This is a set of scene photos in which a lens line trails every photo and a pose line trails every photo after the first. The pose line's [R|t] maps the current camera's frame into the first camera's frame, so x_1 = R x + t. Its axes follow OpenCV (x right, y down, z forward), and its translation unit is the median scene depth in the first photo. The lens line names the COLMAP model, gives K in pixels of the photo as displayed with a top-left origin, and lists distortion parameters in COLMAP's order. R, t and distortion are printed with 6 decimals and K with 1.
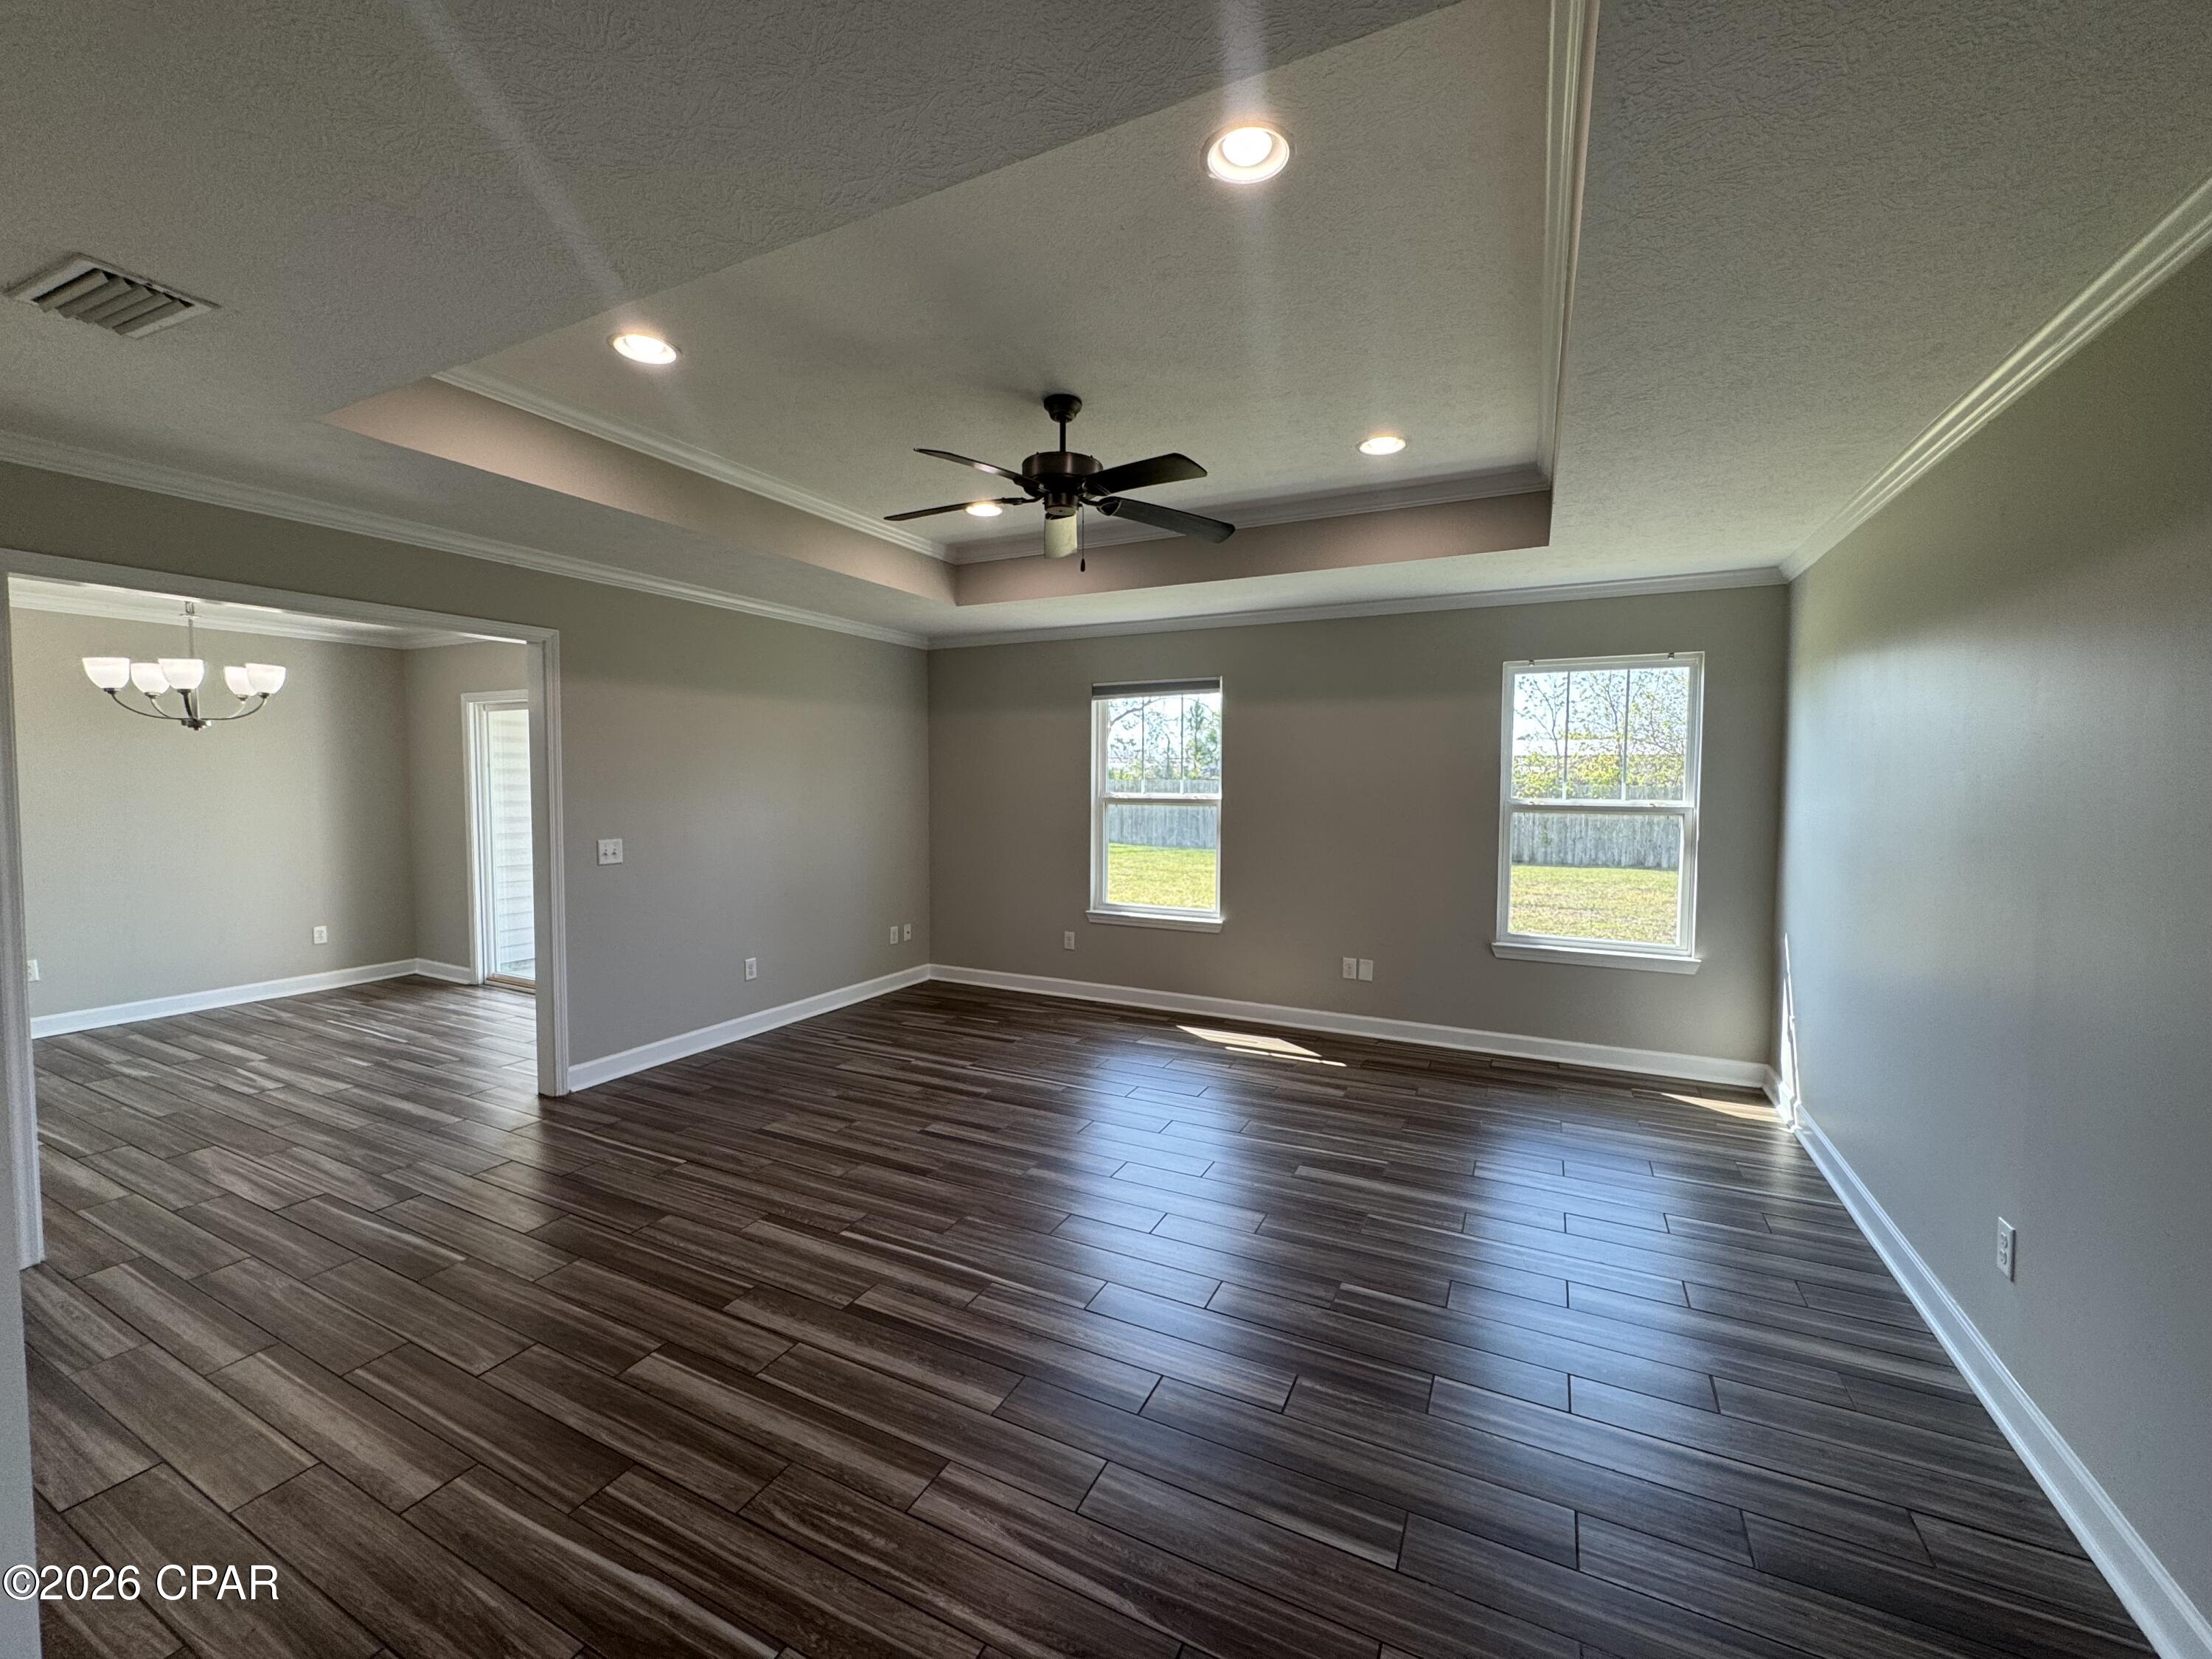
lens RADIAL K [[879.2, 0, 1105.9], [0, 879.2, 819.4], [0, 0, 1]] dist [0.000648, -0.000699]
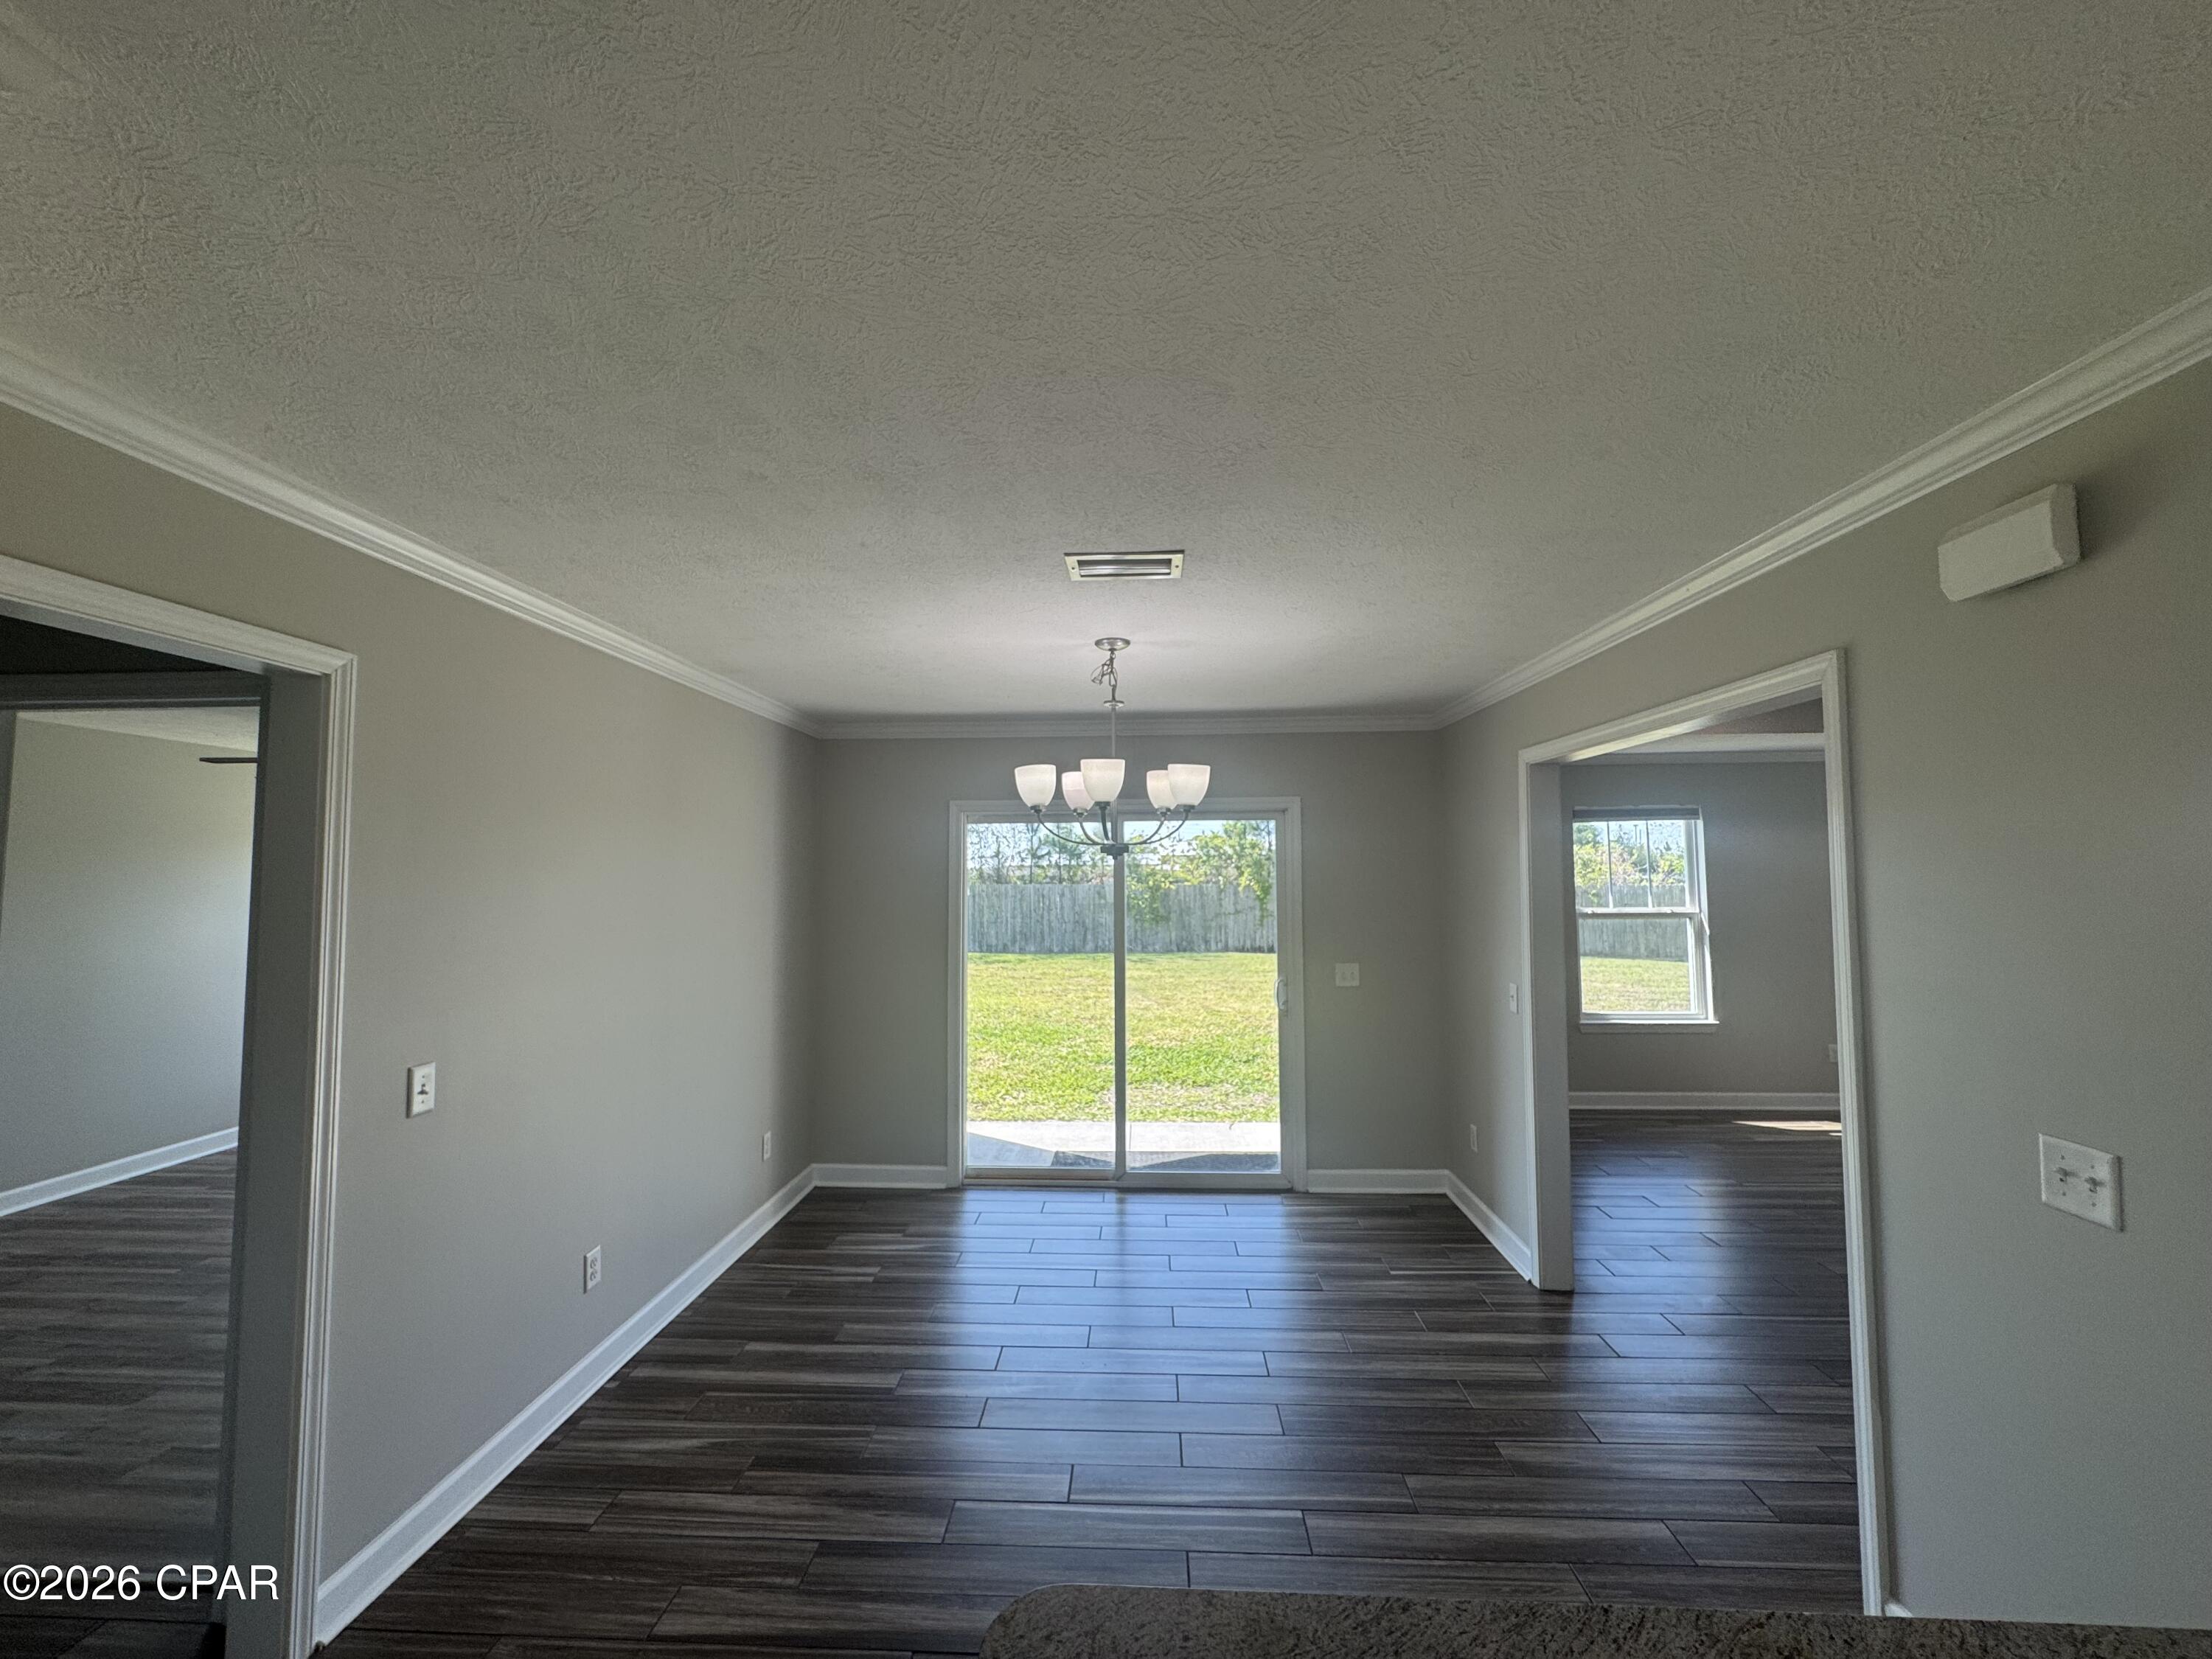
lens RADIAL K [[879.2, 0, 1101.5], [0, 879.2, 836.8], [0, 0, 1]] dist [0.000648, -0.000699]
pose [[0.912799, 0.008390, 0.408324, -1.032842], [0.030497, 0.995597, -0.088632, -0.043330], [-0.407270, 0.093356, 0.908524, 0.276459]]
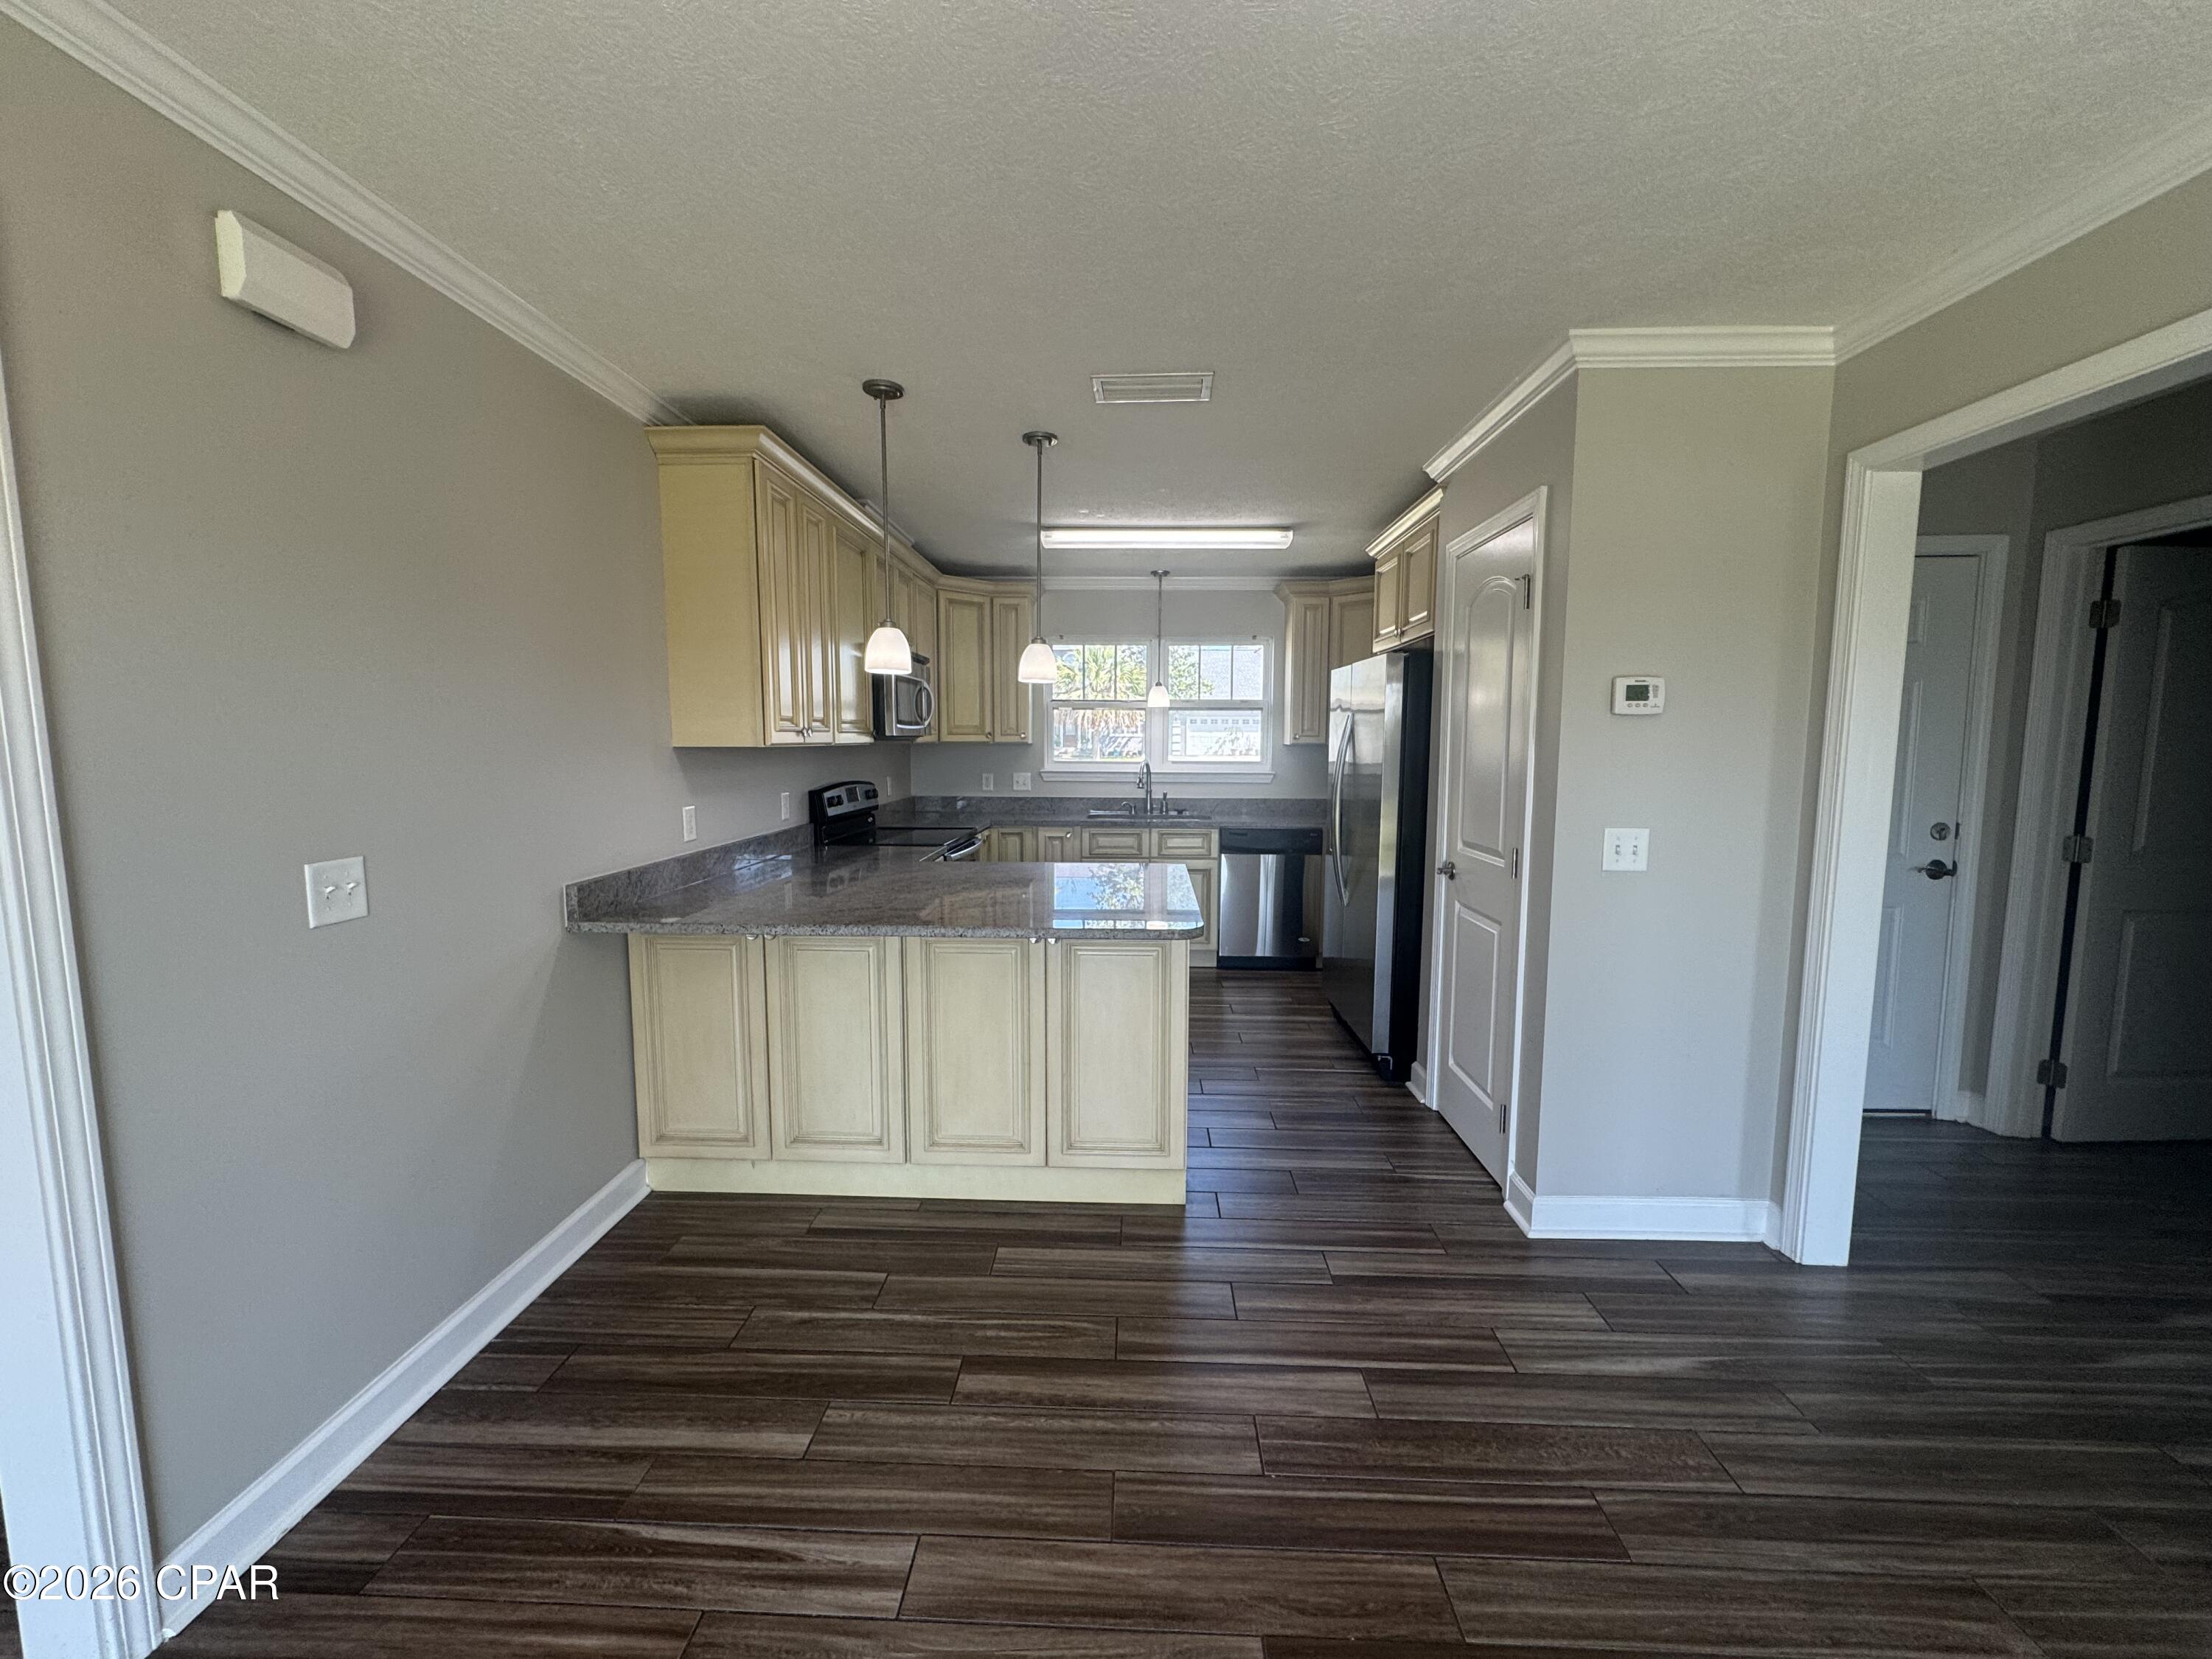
lens RADIAL K [[879.2, 0, 1103.7], [0, 879.2, 826.0], [0, 0, 1]] dist [0.000648, -0.000699]
pose [[-0.911162, 0.026796, -0.411177, -0.770334], [-0.035050, 0.989226, 0.142138, -0.029687], [0.410555, 0.143922, -0.900406, 0.791994]]
